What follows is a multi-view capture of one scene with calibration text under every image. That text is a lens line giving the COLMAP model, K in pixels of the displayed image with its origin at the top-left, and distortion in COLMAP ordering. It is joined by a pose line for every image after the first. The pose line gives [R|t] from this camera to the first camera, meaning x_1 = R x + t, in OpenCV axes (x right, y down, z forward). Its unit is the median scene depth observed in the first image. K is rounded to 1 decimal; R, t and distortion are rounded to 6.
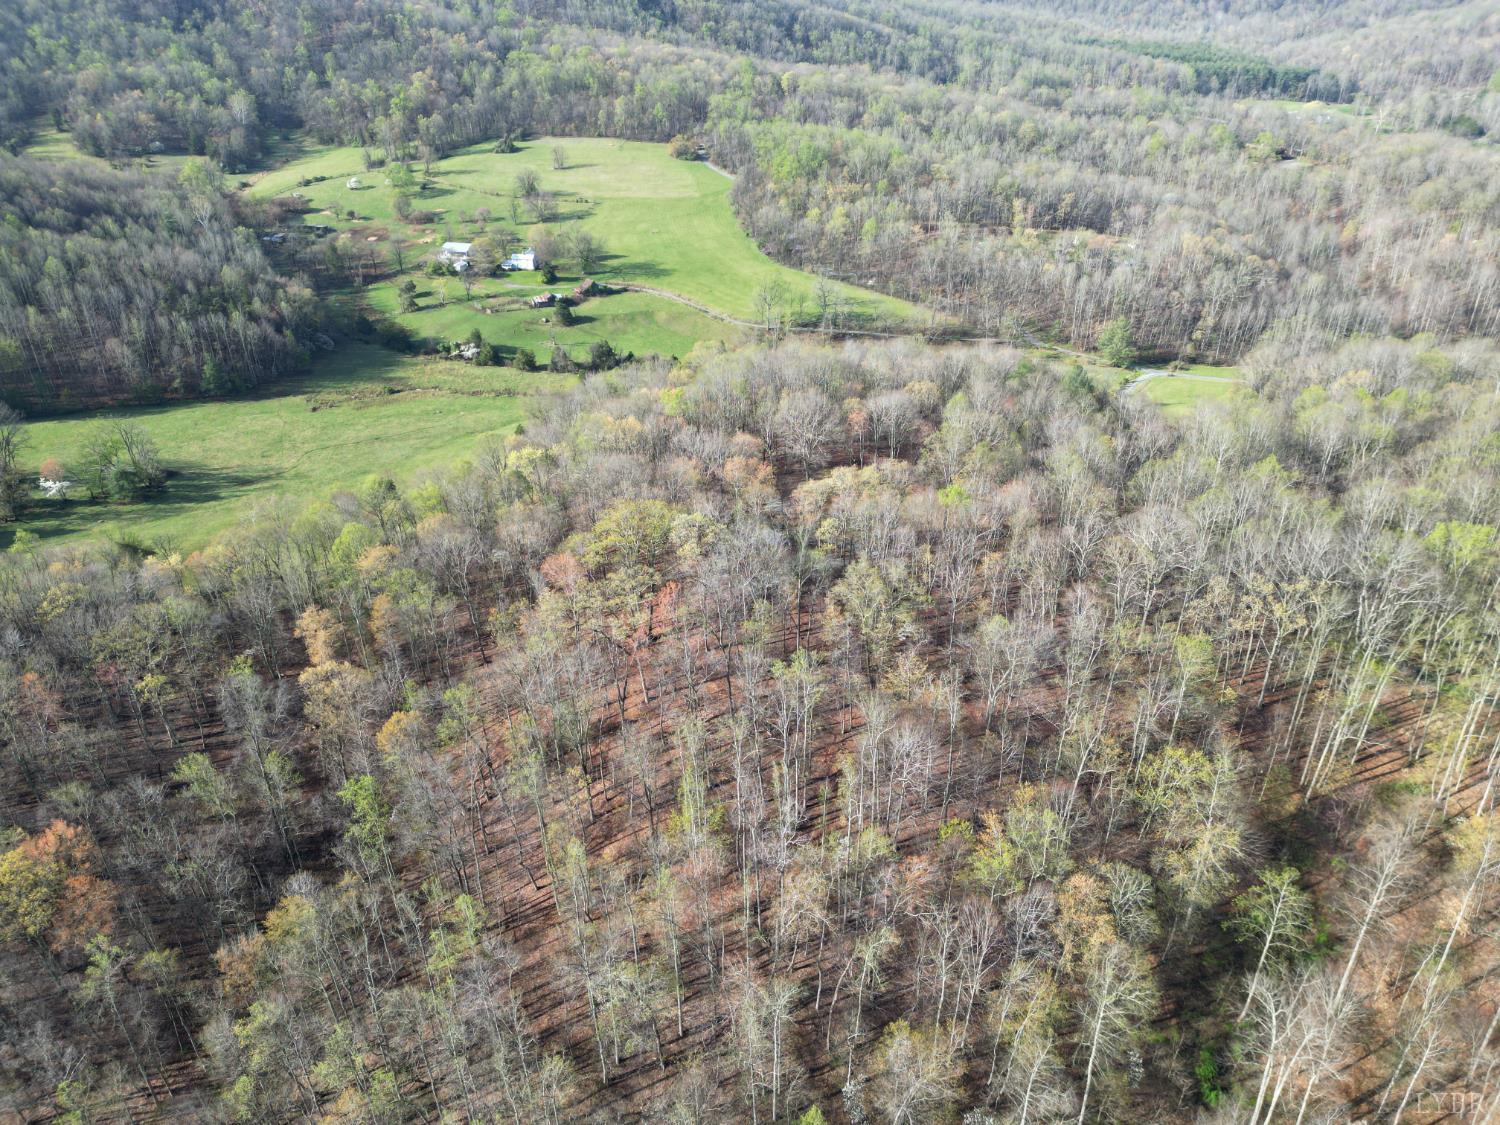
lens RADIAL K [[1048.8, 0, 750.0], [0, 1048.8, 562.5], [0, 0, 1]] dist [0.081294, -0.079722]
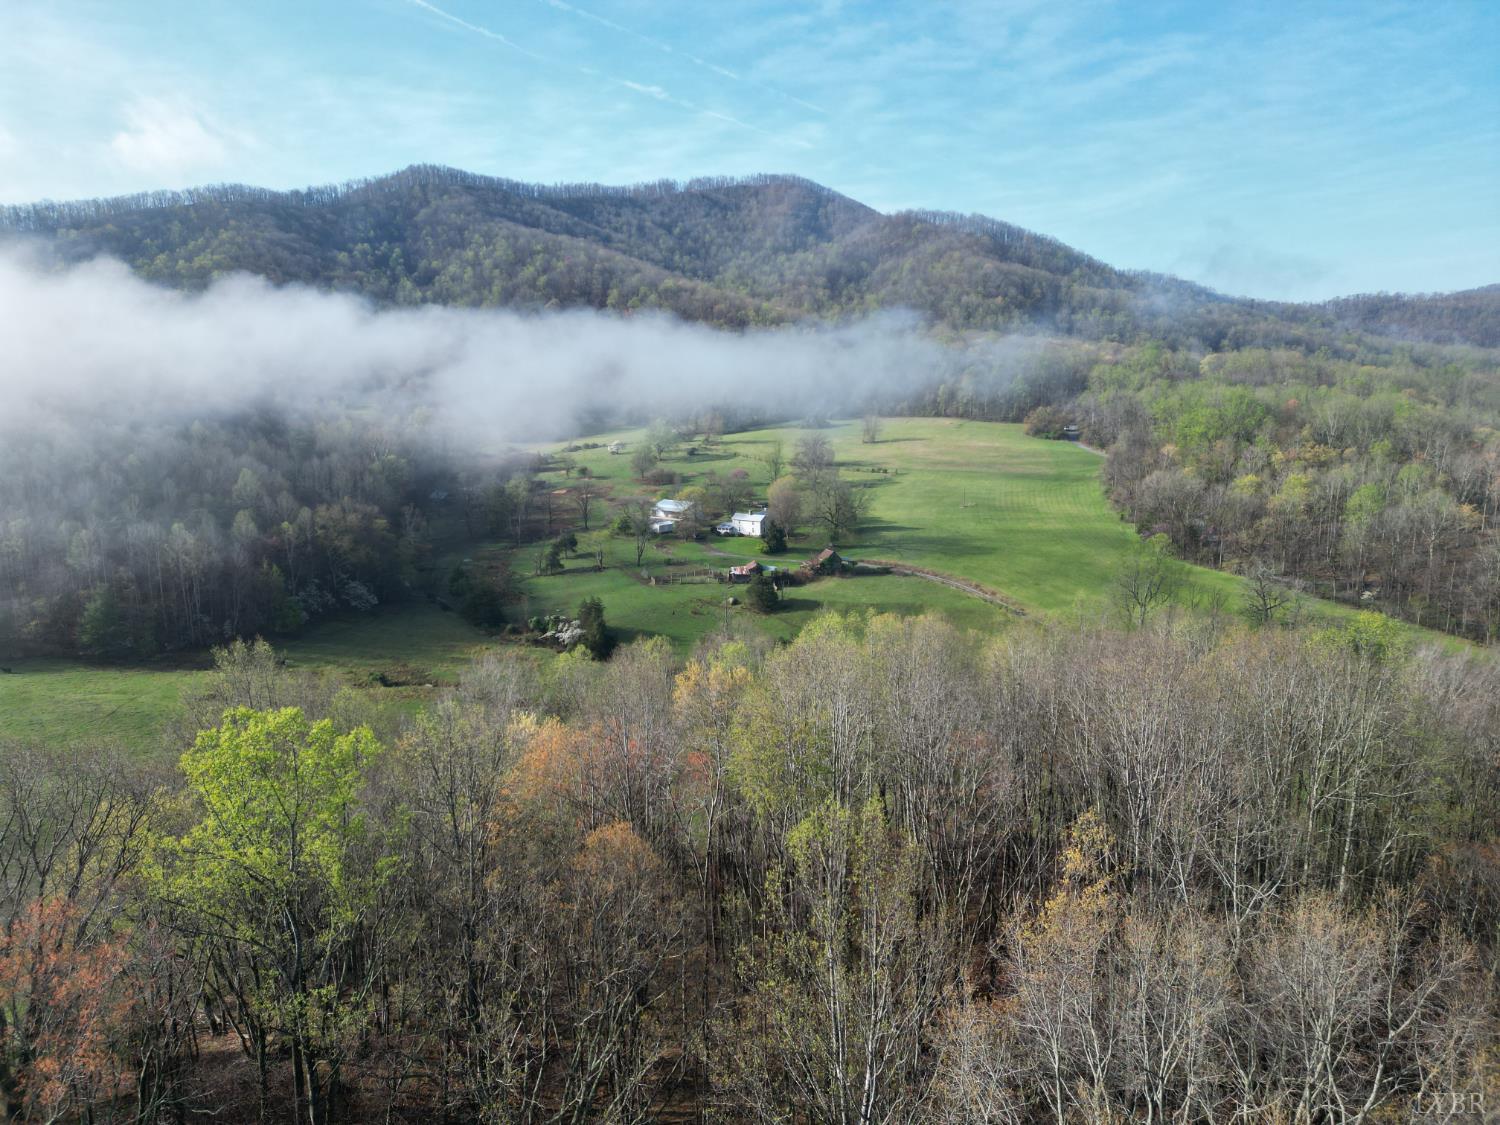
lens RADIAL K [[1048.8, 0, 750.0], [0, 1048.8, 562.5], [0, 0, 1]] dist [0.081294, -0.079722]
pose [[0.930341, 0.072718, -0.359414, 0.021493], [-0.184640, 0.939719, -0.287812, -0.075779], [0.316819, 0.334125, 0.887686, 0.433031]]
